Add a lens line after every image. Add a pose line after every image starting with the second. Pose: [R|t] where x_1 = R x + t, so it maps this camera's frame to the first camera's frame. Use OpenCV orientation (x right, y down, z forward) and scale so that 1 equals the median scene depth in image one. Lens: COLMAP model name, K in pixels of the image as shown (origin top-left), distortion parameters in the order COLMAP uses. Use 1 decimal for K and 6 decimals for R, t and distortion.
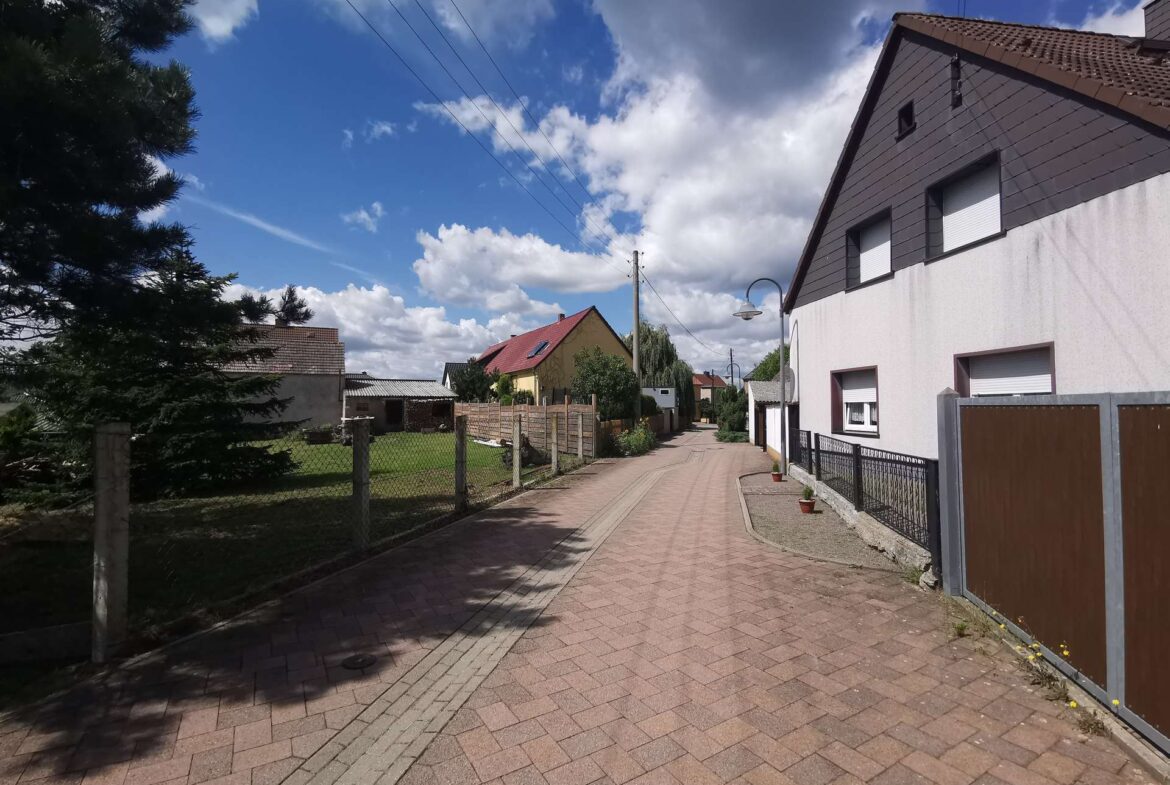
lens RADIAL K [[528.3, 0, 585.0], [0, 528.3, 392.5], [0, 0, 1]] dist [0.000563, 0.000014]
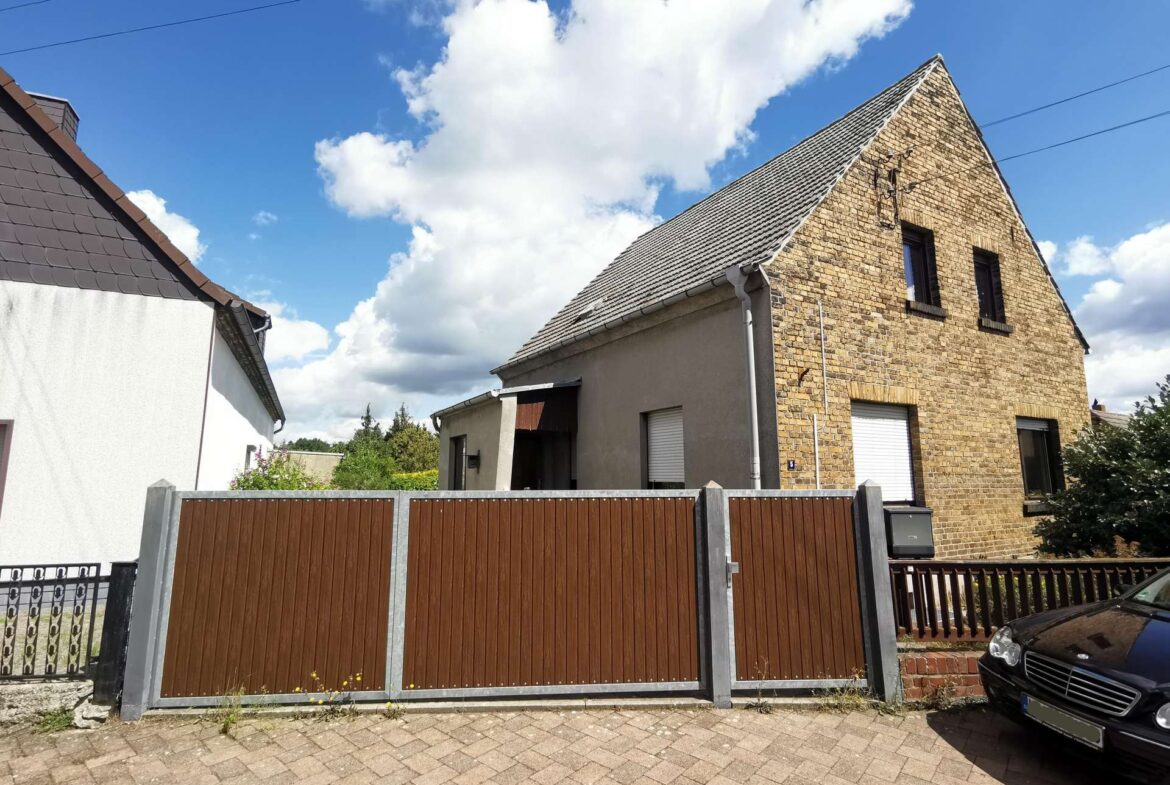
lens RADIAL K [[528.3, 0, 585.0], [0, 528.3, 392.5], [0, 0, 1]] dist [0.000563, 0.000014]
pose [[-0.249619, 0.149340, 0.956759, -0.433178], [-0.021122, 0.986961, -0.159566, -0.029786], [-0.968114, -0.060040, -0.243210, 0.494969]]
